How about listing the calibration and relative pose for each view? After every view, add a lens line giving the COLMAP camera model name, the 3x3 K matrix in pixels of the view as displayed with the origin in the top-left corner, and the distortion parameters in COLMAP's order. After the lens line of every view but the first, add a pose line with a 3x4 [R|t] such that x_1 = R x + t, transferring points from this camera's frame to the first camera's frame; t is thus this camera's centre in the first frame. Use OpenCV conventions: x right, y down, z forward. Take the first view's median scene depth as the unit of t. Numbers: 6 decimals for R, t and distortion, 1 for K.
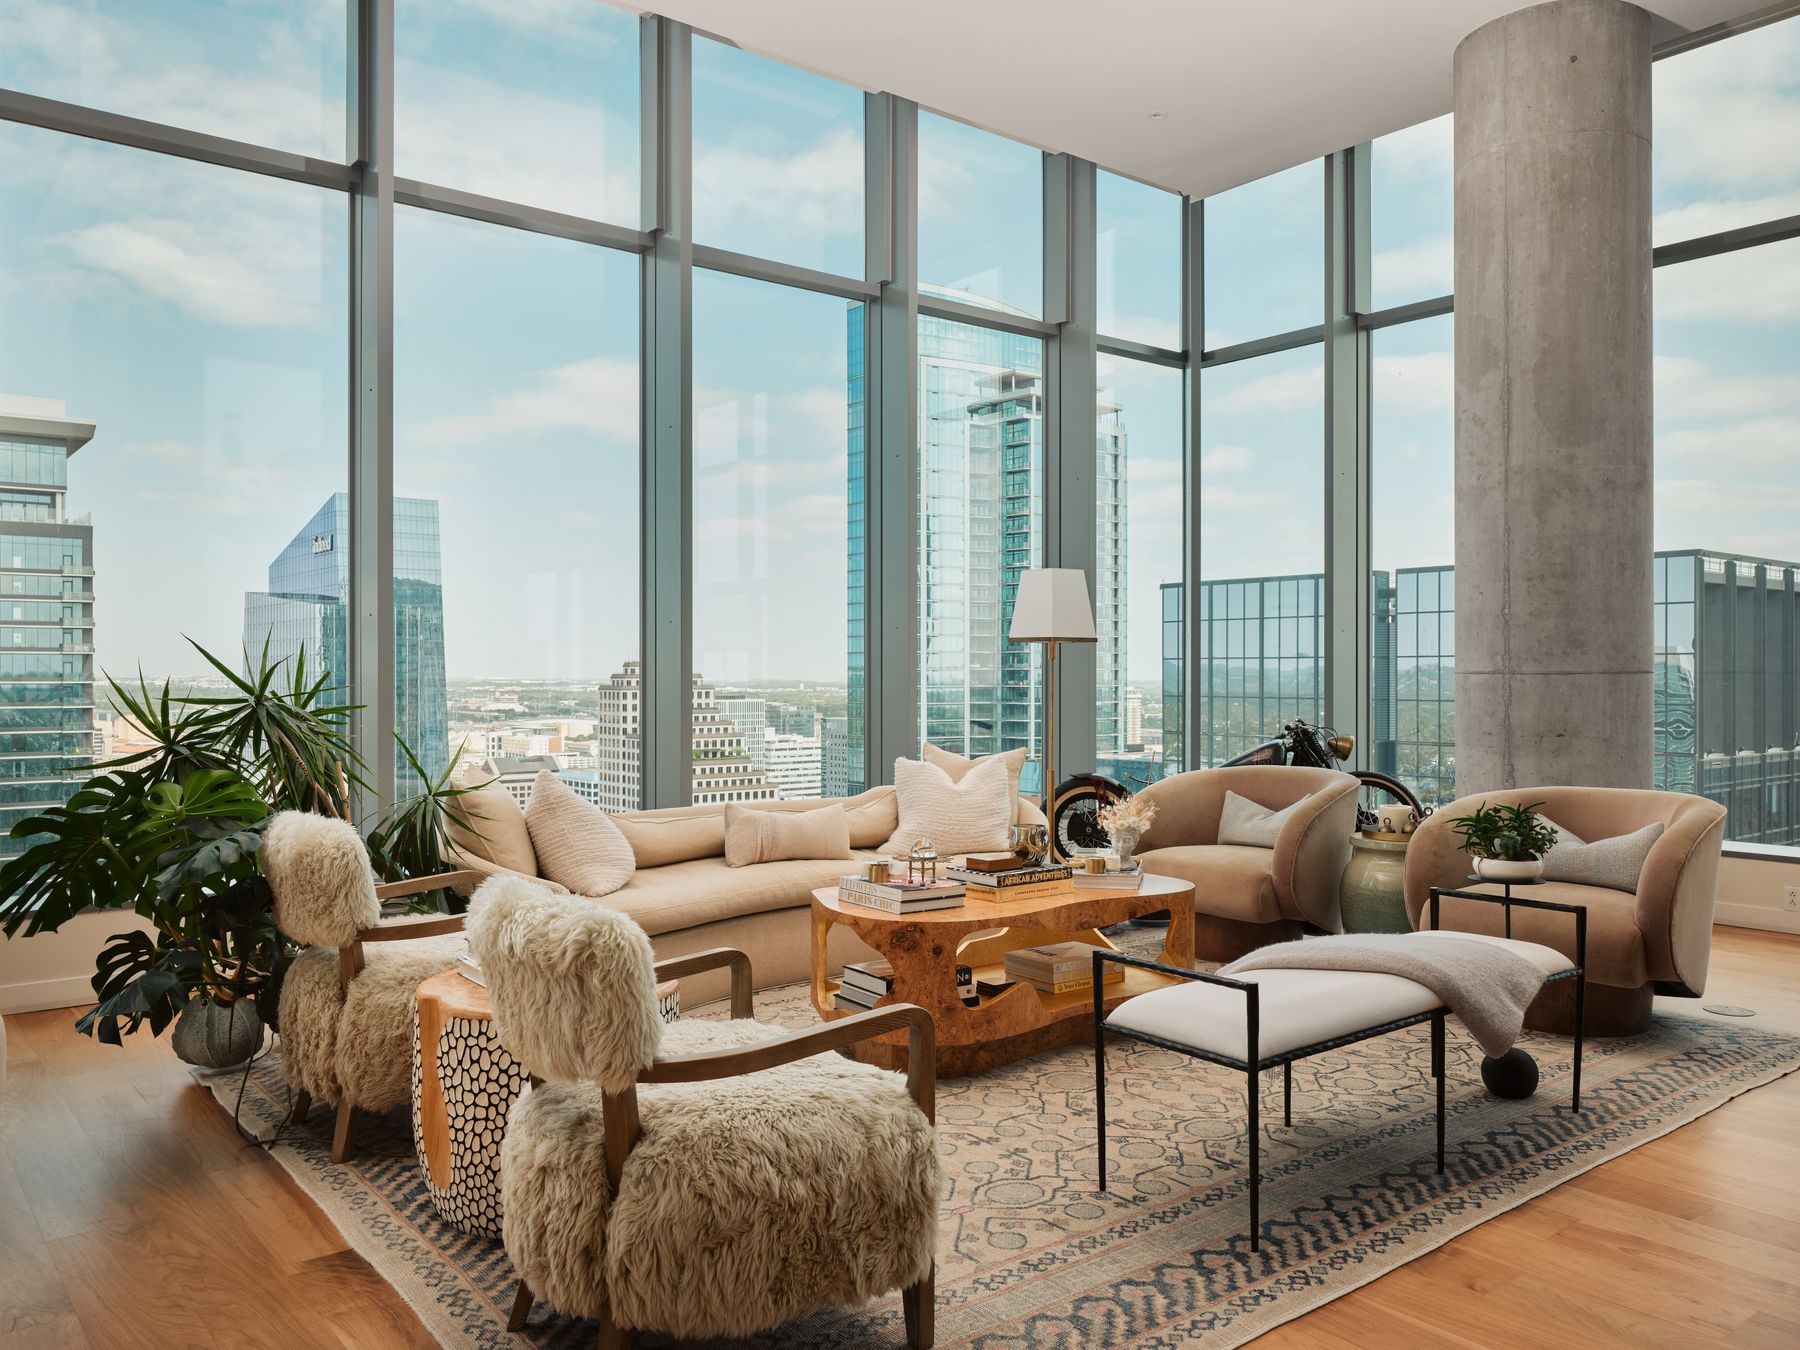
lens RADIAL K [[1364.7, 0, 894.3], [0, 1364.7, 671.9], [0, 0, 1]] dist [0.005404, -0.008314]
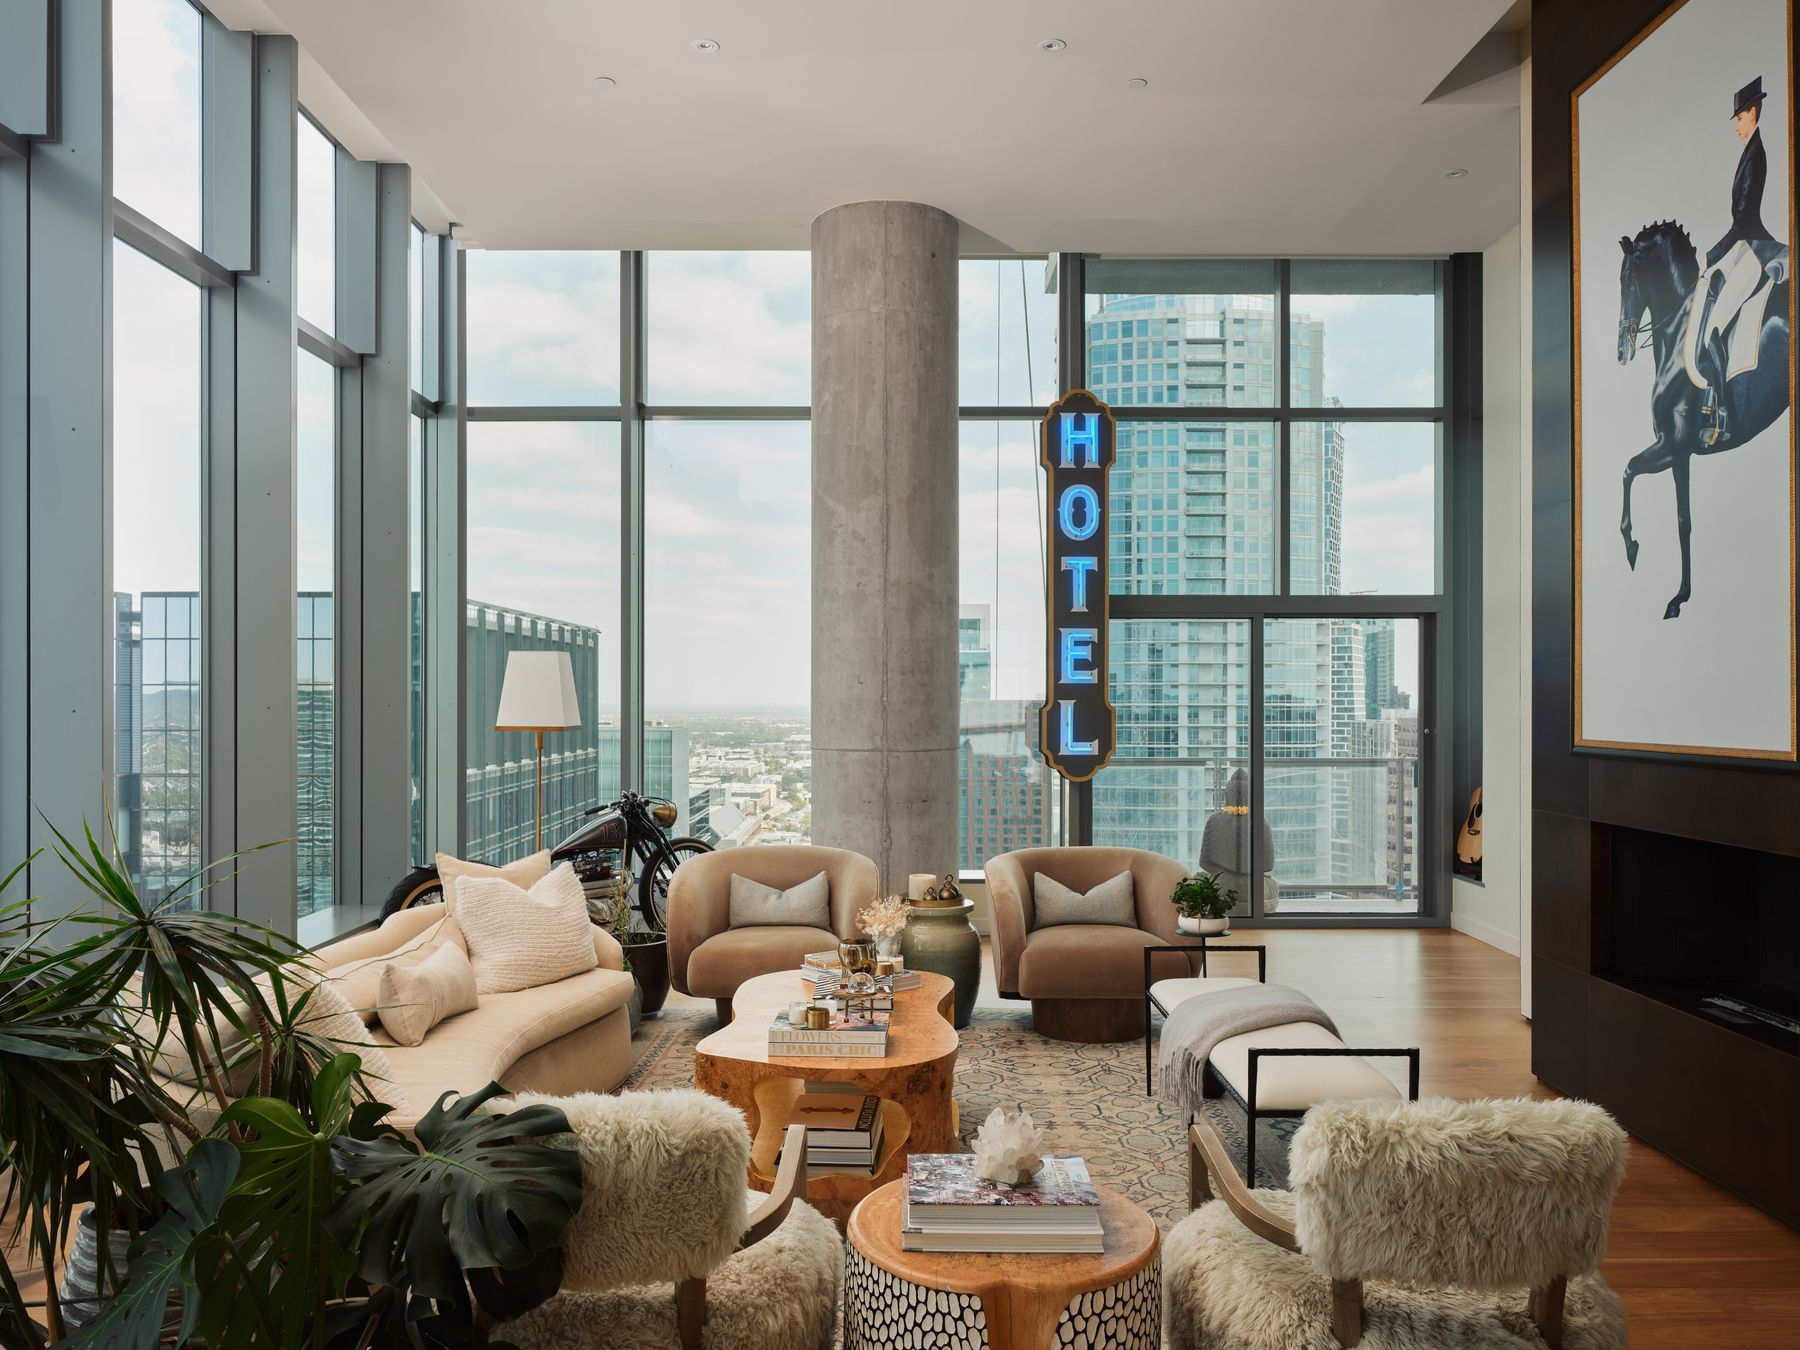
lens RADIAL K [[1338.0, 0, 885.3], [0, 1338.0, 694.4], [0, 0, 1]] dist [0.003750, -0.001645]
pose [[0.622906, 0.000241, 0.782296, -0.464589], [0.000277, 1.000000, -0.000529, -0.047738], [-0.782296, 0.000546, 0.622906, 0.268417]]
